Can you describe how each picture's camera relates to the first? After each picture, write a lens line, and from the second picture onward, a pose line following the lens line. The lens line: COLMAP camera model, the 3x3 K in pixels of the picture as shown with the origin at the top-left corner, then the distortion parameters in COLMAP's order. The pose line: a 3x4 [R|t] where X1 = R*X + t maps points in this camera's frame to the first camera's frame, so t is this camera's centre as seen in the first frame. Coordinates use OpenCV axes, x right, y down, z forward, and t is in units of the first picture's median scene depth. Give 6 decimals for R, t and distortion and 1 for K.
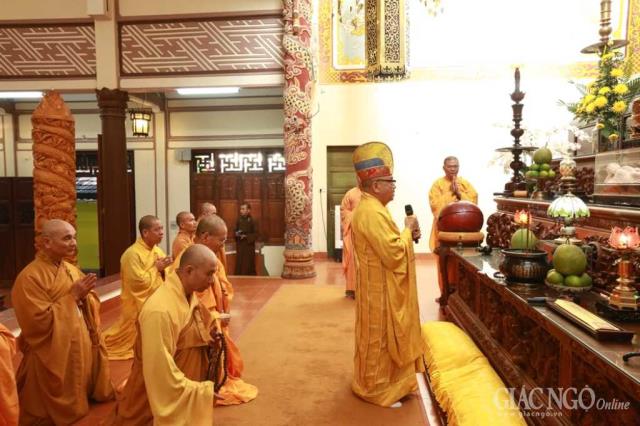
lens RADIAL K [[455.6, 0, 320.0], [0, 455.6, 213.0], [0, 0, 1]] dist [0.036503, 0.000489]
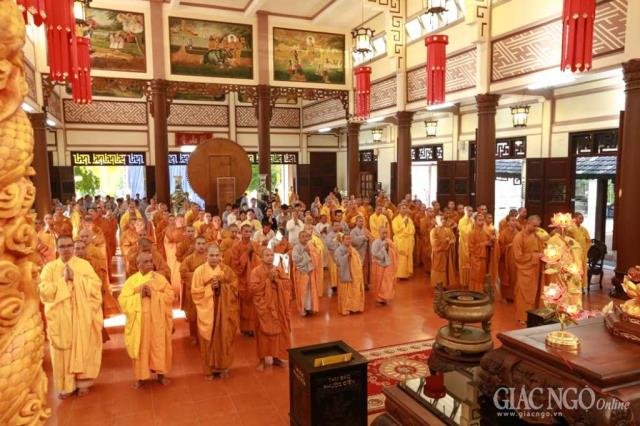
lens RADIAL K [[476.9, 0, 320.0], [0, 476.9, 213.0], [0, 0, 1]] dist [-0.026003, 0.086238]
pose [[0.463913, 0.088004, -0.881499, 0.568484], [-0.049491, 0.996074, 0.073396, -0.003591], [0.884497, 0.009577, 0.466447, -0.059199]]
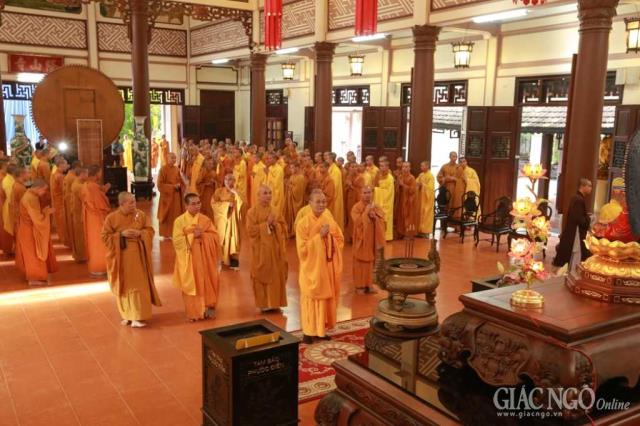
lens RADIAL K [[604.9, 0, 320.0], [0, 604.9, 213.0], [0, 0, 1]] dist [0.001252, 0.131620]
pose [[0.616340, 0.148373, -0.773376, 0.574109], [-0.074260, 0.988664, 0.130495, 0.001922], [0.783971, -0.022998, 0.620371, -0.093763]]
